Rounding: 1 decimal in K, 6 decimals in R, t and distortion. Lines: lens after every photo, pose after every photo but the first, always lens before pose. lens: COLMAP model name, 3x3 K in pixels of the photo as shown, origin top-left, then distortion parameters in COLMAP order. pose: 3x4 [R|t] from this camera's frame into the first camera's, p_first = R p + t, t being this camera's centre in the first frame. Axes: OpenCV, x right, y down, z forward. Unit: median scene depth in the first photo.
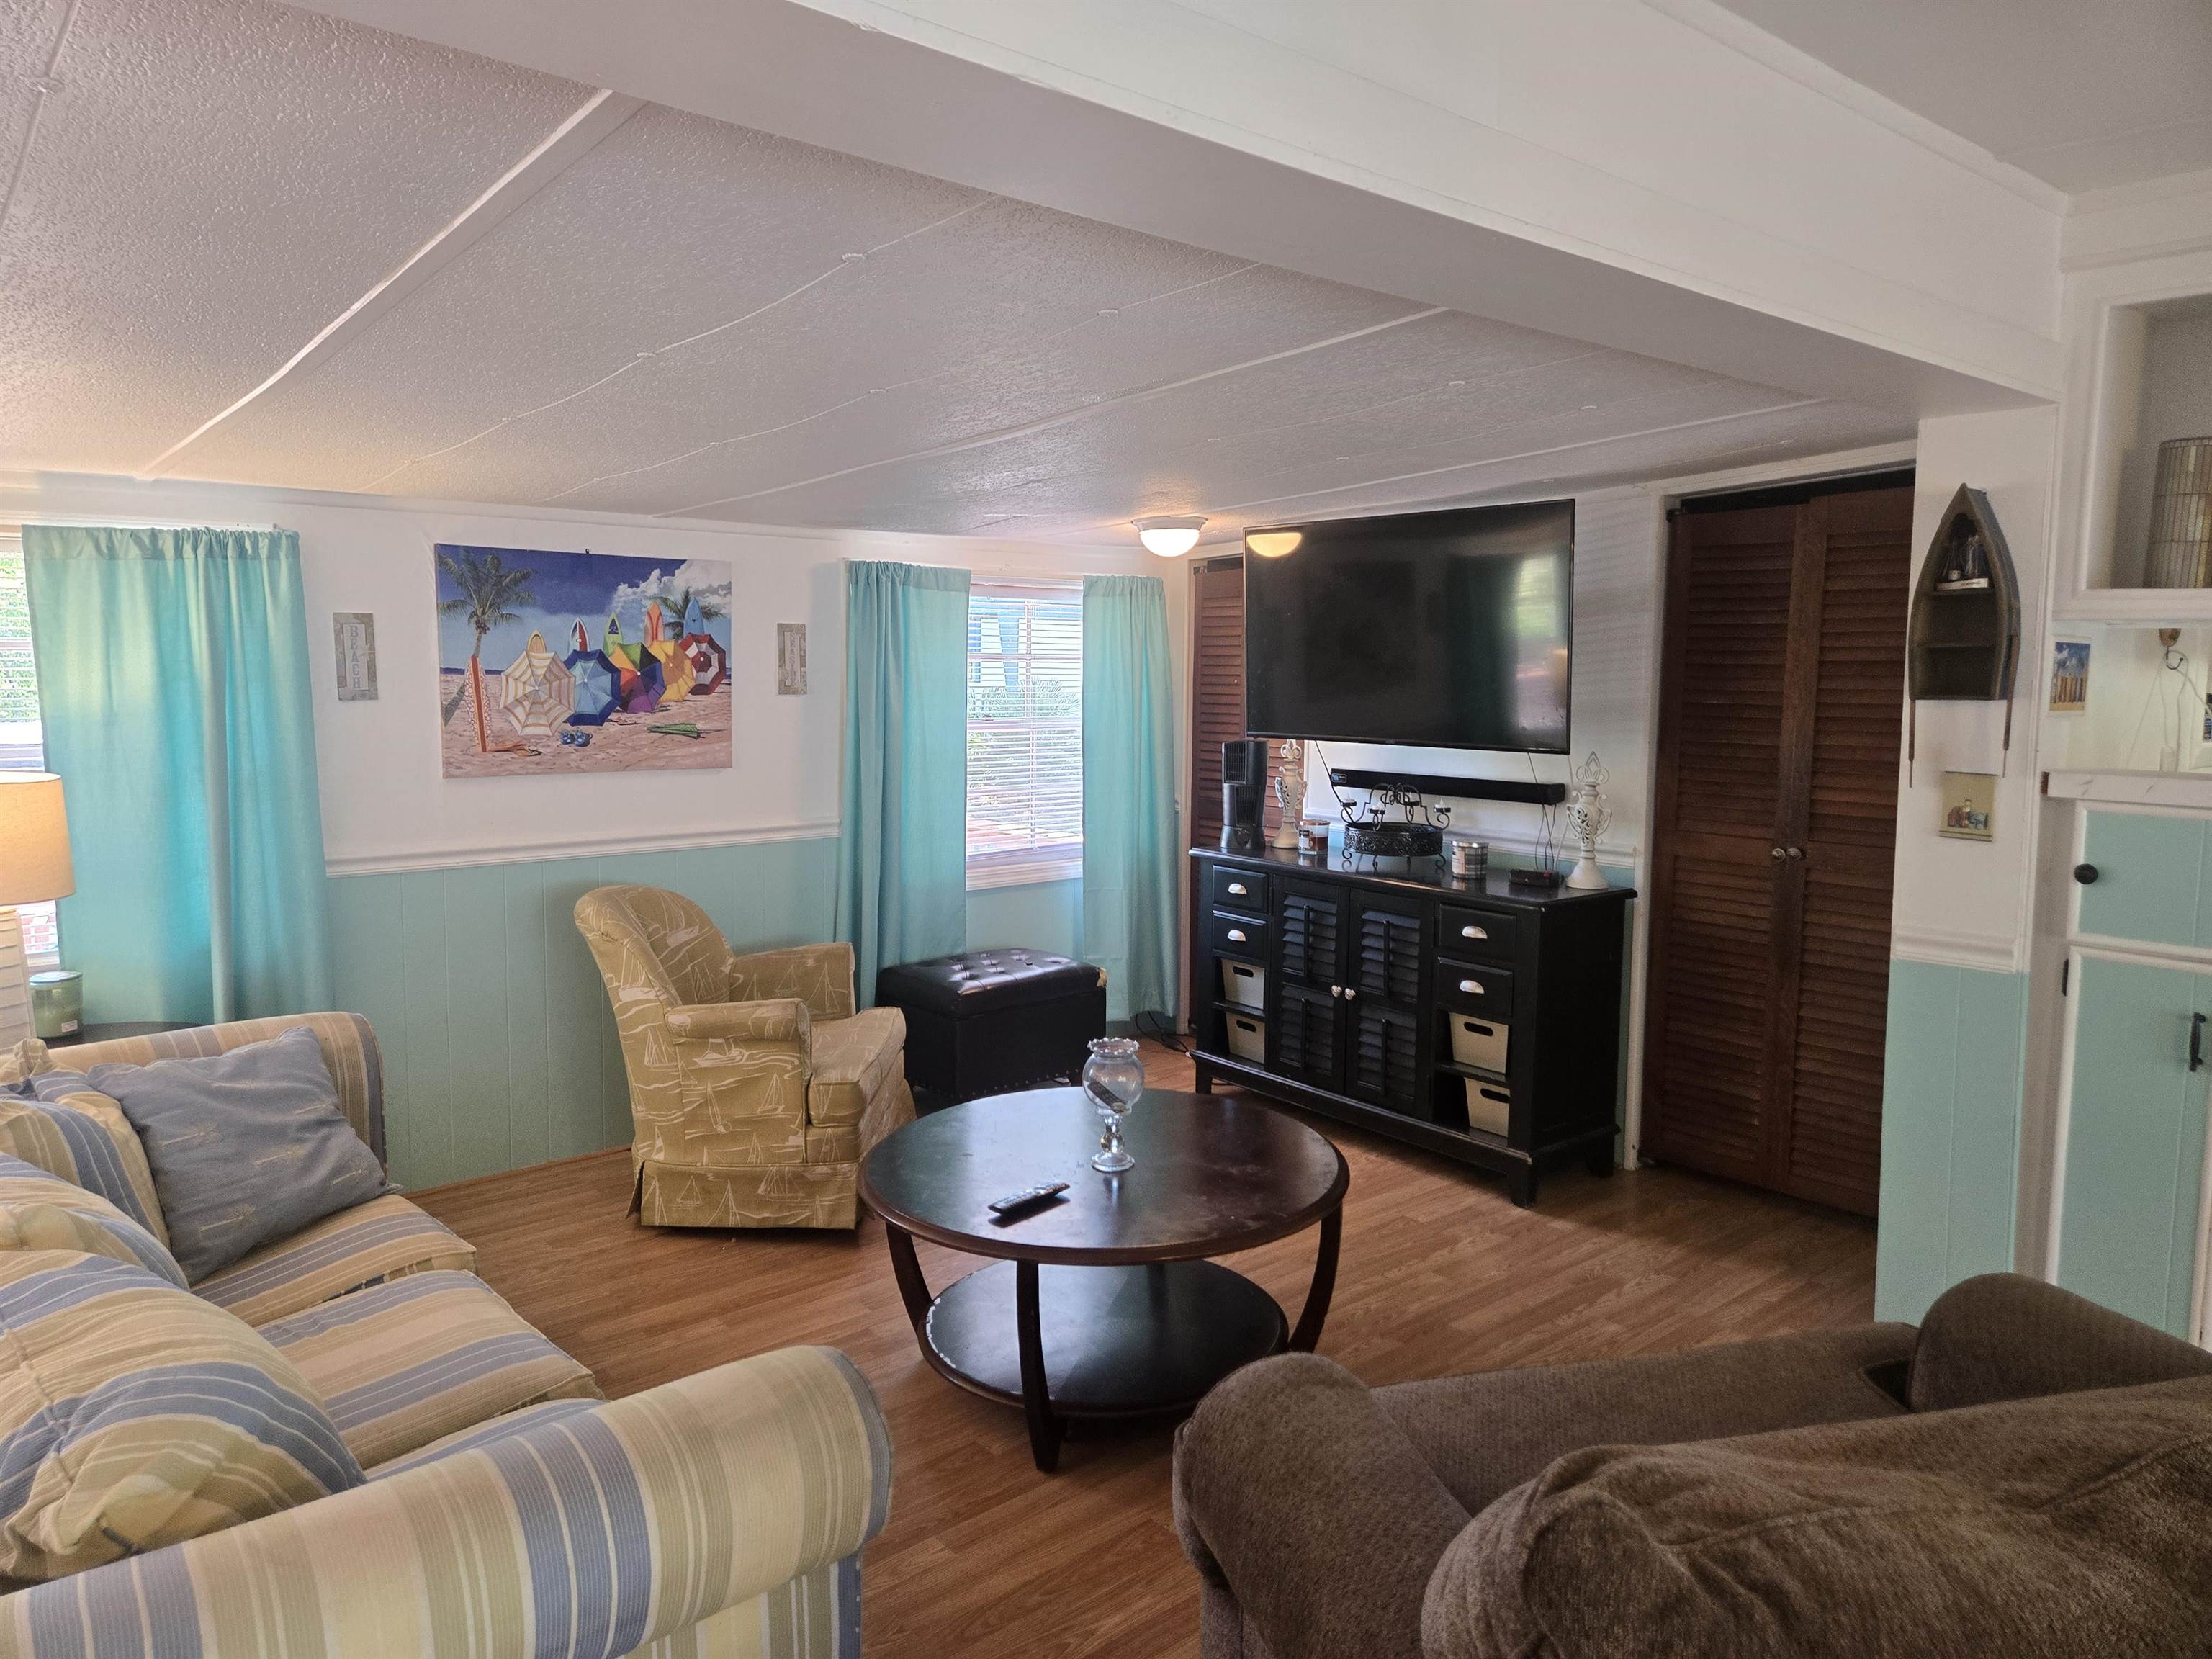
lens RADIAL K [[1474.3, 0, 1108.4], [0, 1474.3, 771.7], [0, 0, 1]] dist [0.085324, -0.080574]
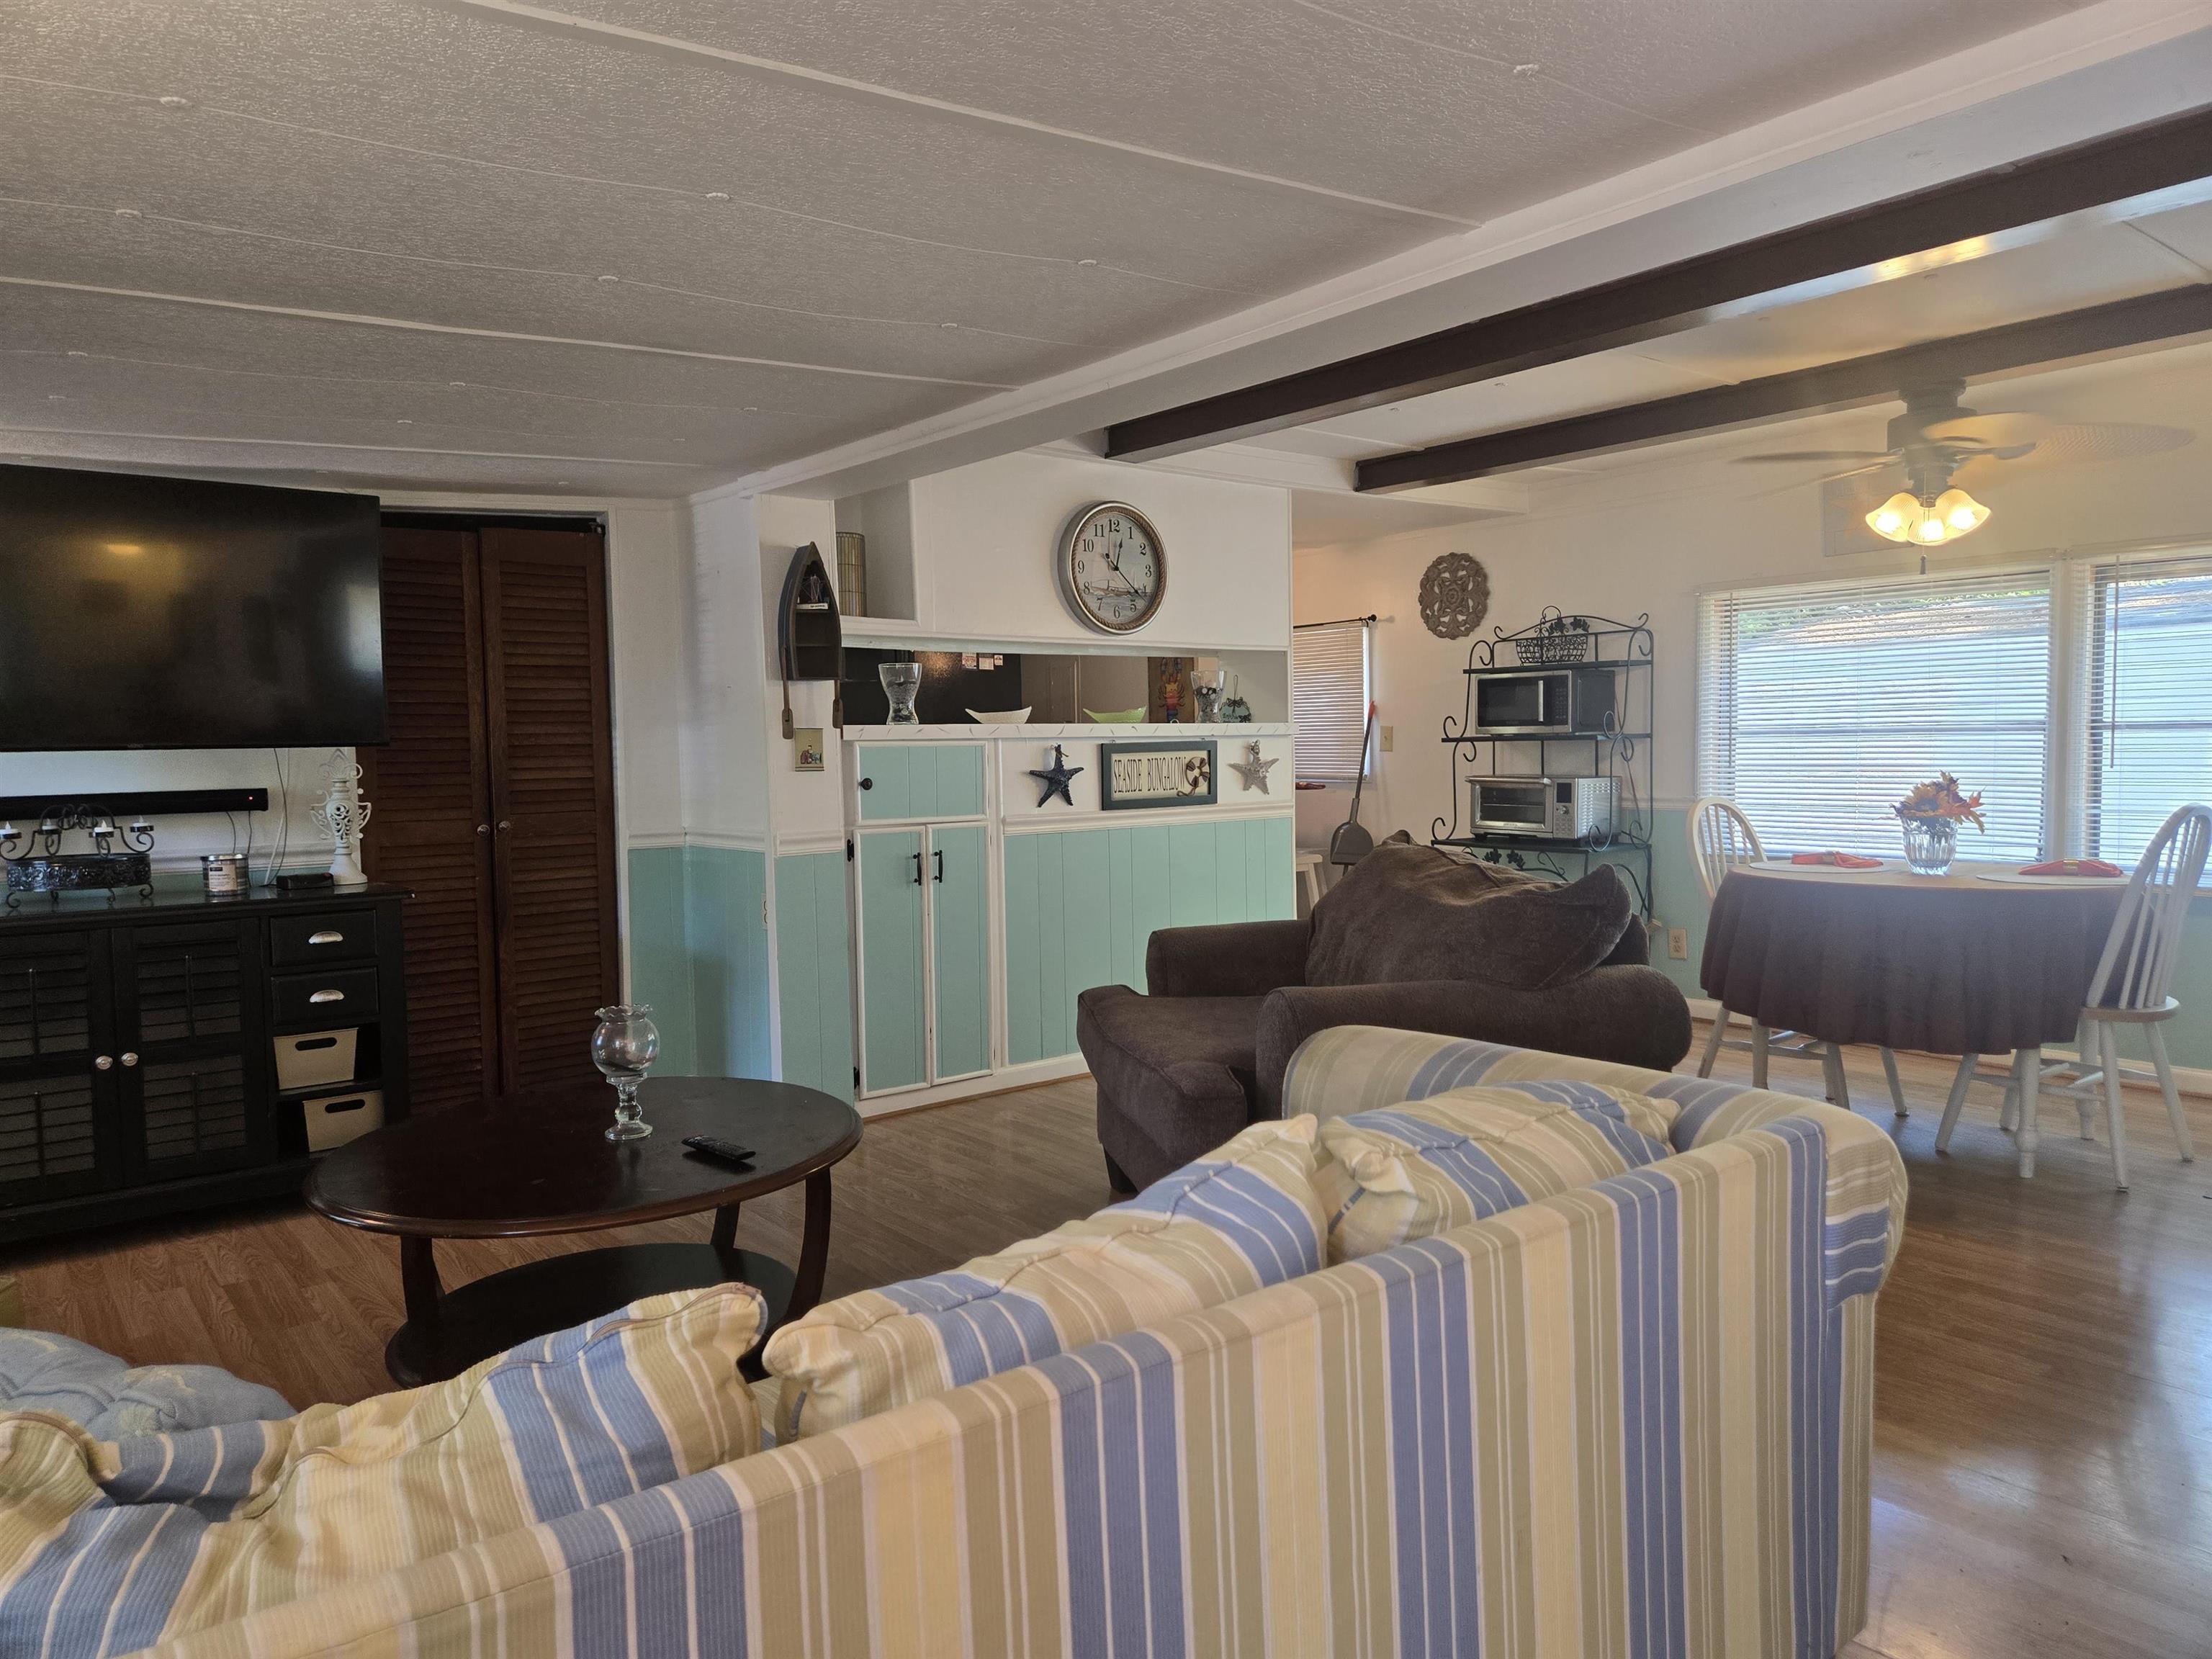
lens RADIAL K [[1471.5, 0, 1107.0], [0, 1471.5, 811.8], [0, 0, 1]] dist [0.083734, -0.081127]
pose [[0.033085, -0.057945, 0.997771, -0.684521], [0.094944, 0.993985, 0.054577, 0.023602], [-0.994933, 0.092927, 0.038387, 0.462406]]
